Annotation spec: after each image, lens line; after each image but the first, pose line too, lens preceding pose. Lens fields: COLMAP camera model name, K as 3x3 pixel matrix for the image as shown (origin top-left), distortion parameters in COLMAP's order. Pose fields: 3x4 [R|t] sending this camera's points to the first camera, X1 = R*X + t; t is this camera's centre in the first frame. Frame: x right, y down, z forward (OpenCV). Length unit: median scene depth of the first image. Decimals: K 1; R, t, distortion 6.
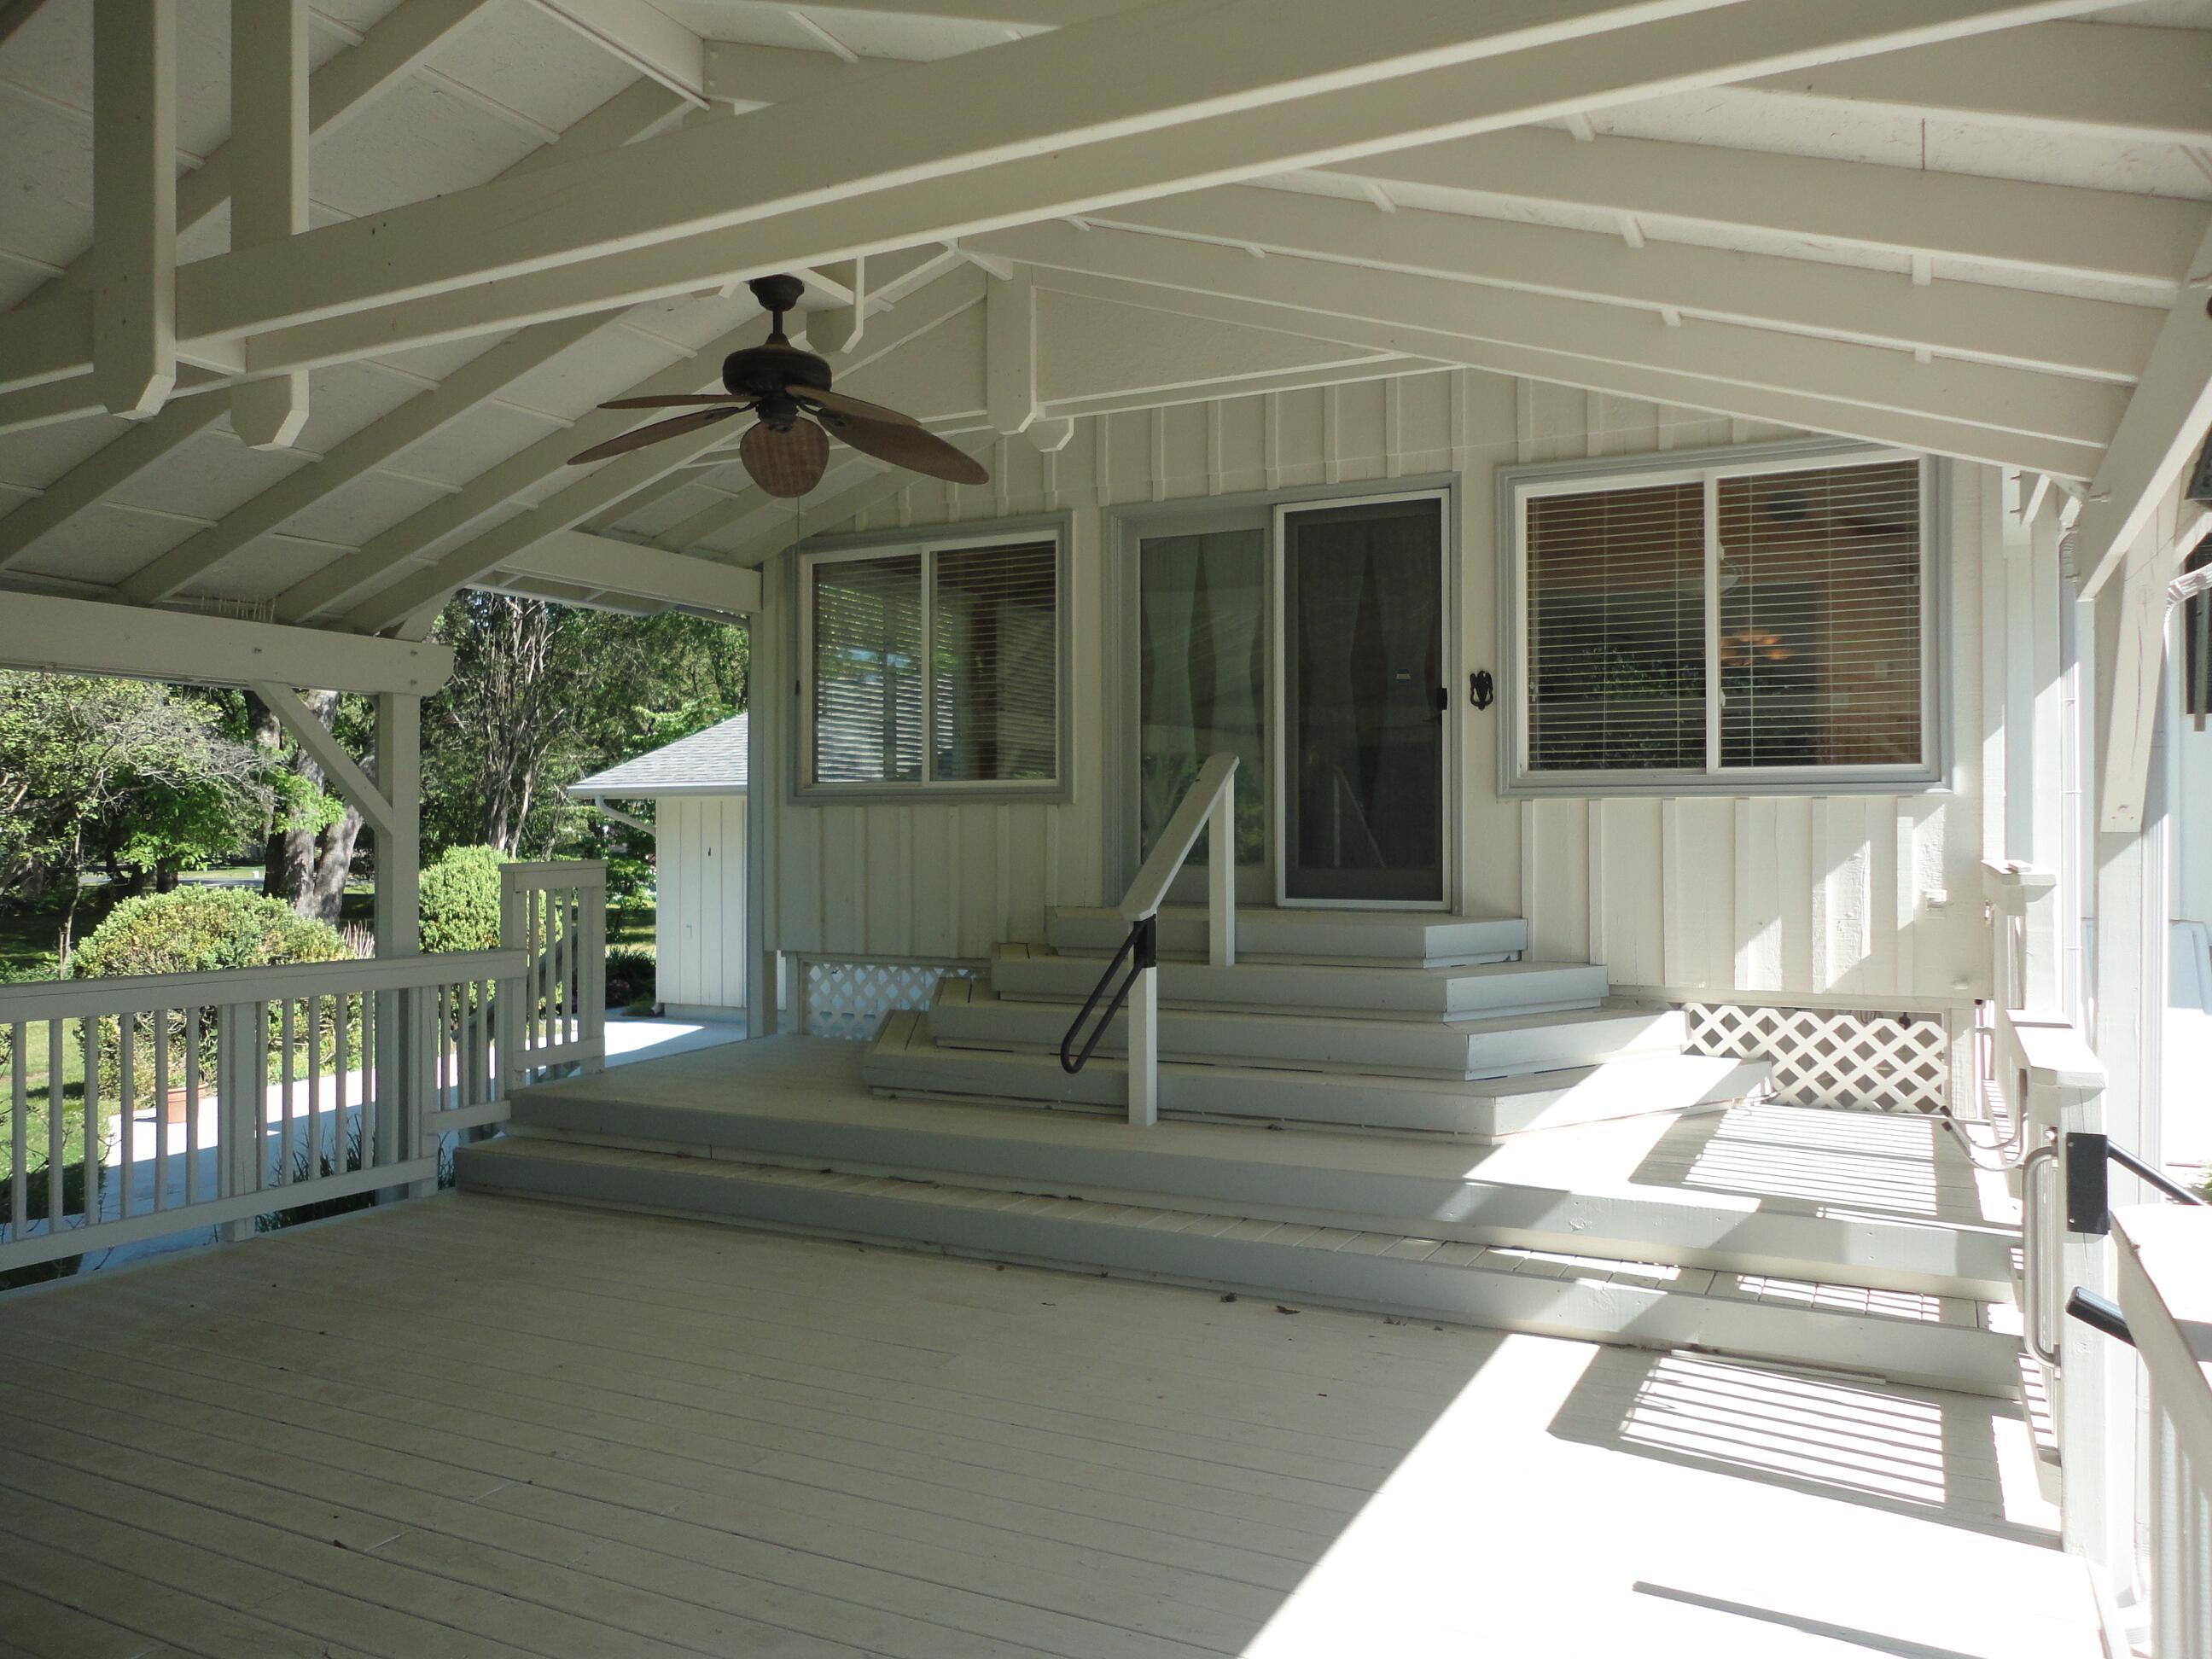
lens RADIAL K [[1589.1, 0, 1103.7], [0, 1589.1, 828.0], [0, 0, 1]] dist [-0.003464, 0.000948]
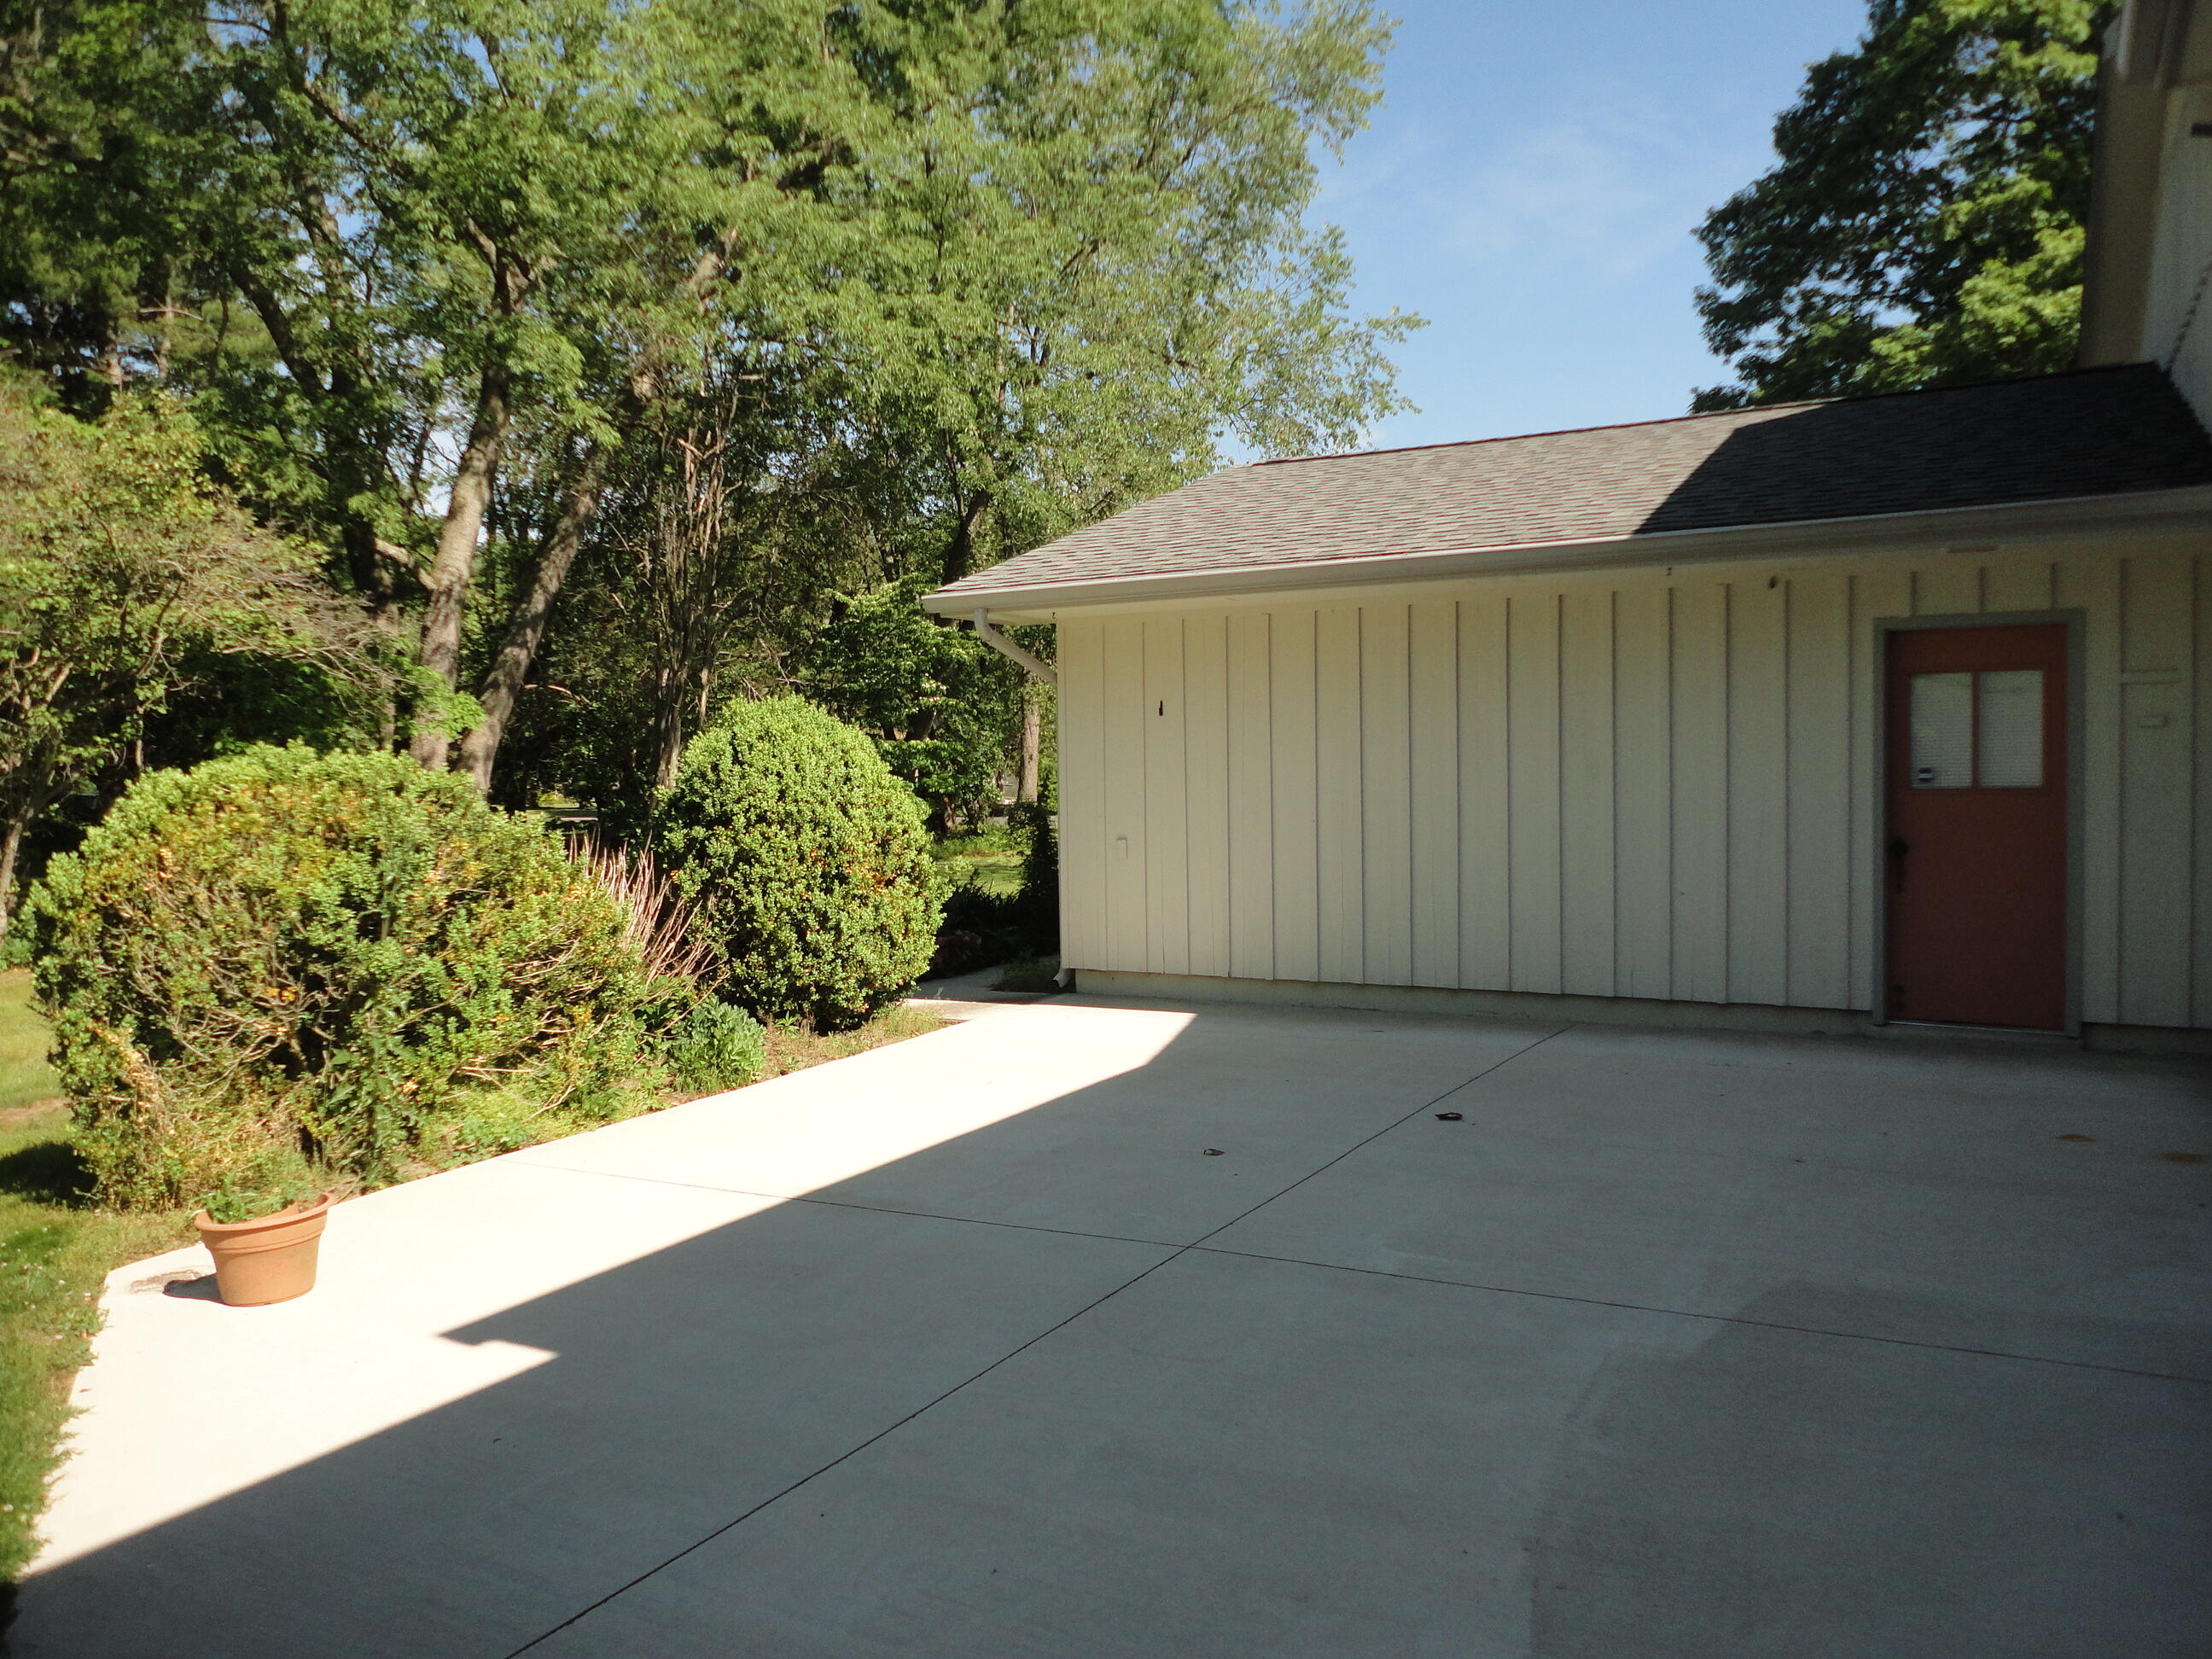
lens RADIAL K [[1589.1, 0, 1107.2], [0, 1589.1, 829.4], [0, 0, 1]] dist [-0.003464, 0.000948]
pose [[0.998600, -0.012427, -0.051422, -0.262337], [0.014384, 0.999179, 0.037869, 0.040592], [0.050909, -0.038555, 0.997959, 0.463164]]
